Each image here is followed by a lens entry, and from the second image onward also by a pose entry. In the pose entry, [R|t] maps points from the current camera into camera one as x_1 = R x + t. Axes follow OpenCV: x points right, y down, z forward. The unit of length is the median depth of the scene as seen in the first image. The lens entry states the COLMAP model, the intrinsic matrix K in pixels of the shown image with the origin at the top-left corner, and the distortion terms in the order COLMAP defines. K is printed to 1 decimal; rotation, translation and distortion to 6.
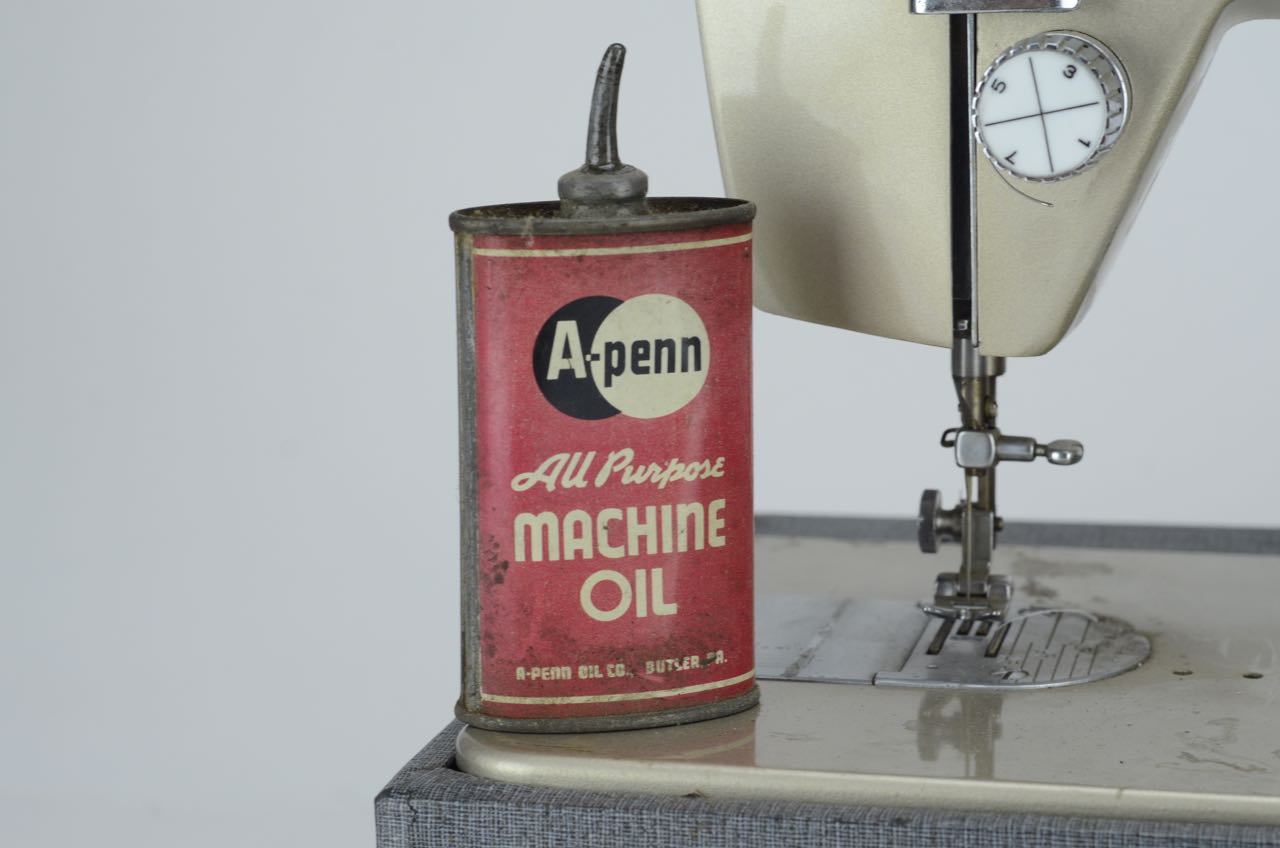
lens RADIAL K [[3207.8, 0, 640.0], [0, 3207.8, 424.0], [0, 0, 1]] dist [-0.034189, -0.470449]
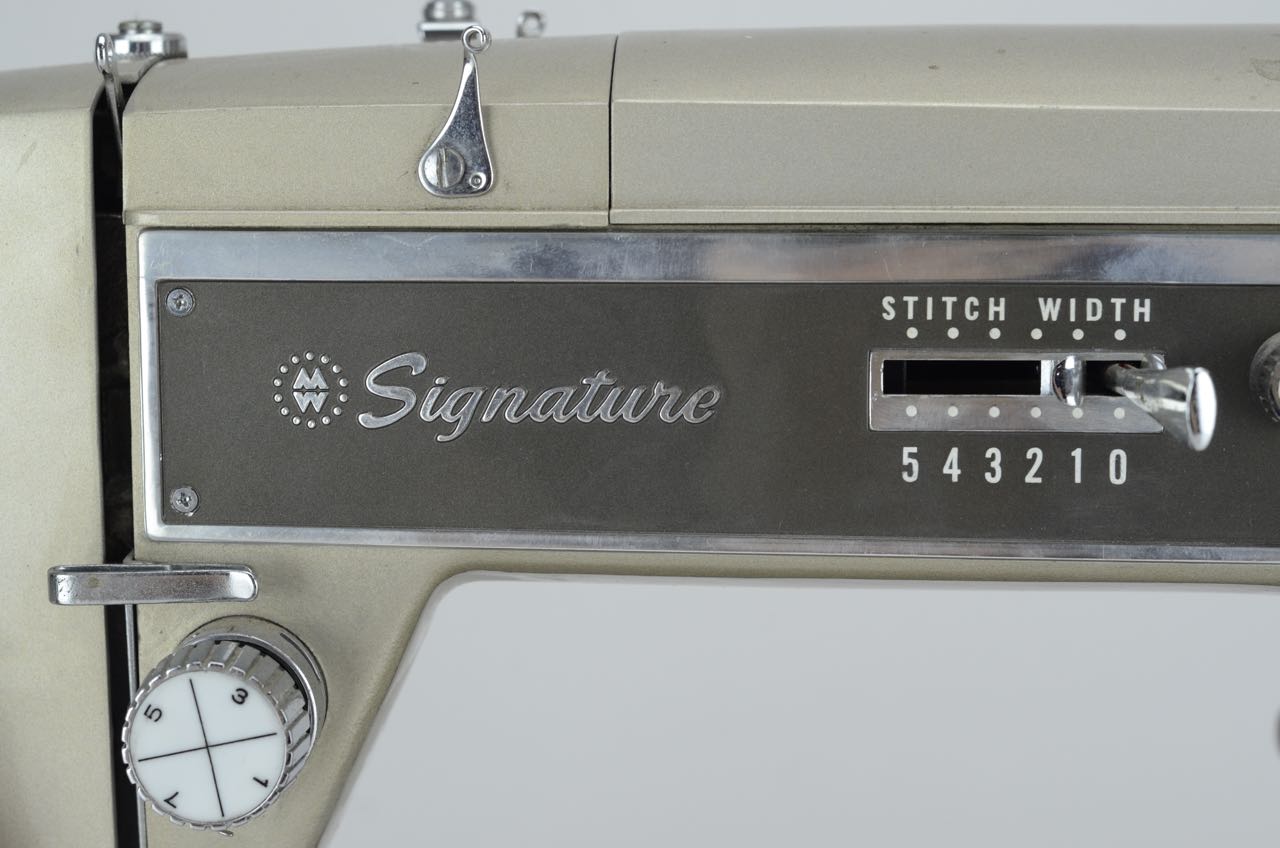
lens RADIAL K [[3207.8, 0, 640.0], [0, 3207.8, 424.0], [0, 0, 1]] dist [-0.034189, -0.470449]
pose [[0.980560, -0.021796, 0.195005, 0.073632], [0.028437, 0.999105, -0.031317, -0.143951], [-0.194148, 0.036253, 0.980302, 0.176981]]
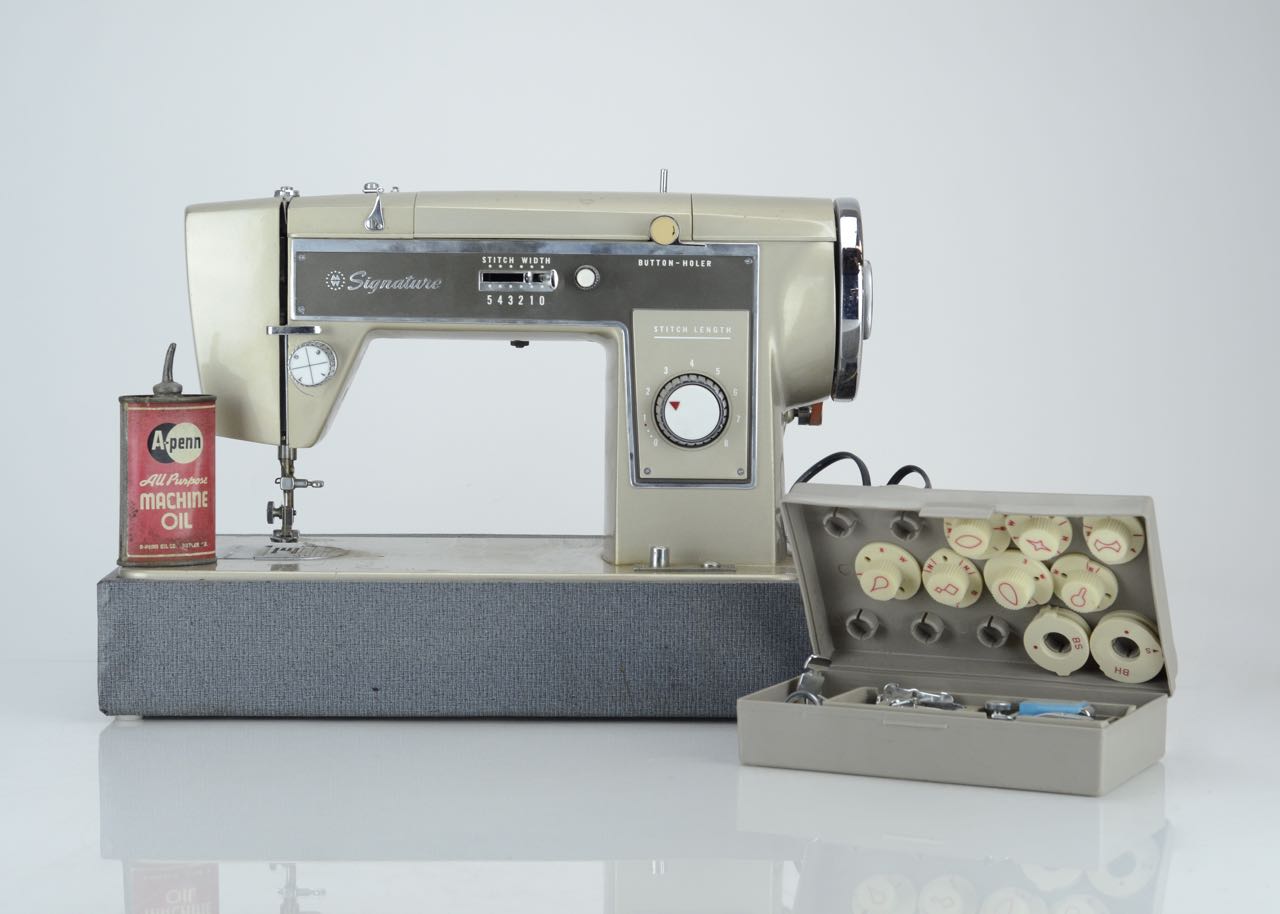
lens RADIAL K [[3193.4, 0, 640.0], [0, 3193.4, 457.0], [0, 0, 1]] dist [-0.039463, 0.080421]
pose [[0.972448, 0.003333, 0.233096, -0.286092], [0.020018, 0.995011, -0.097739, 0.301141], [-0.232259, 0.099713, 0.967529, -2.075950]]
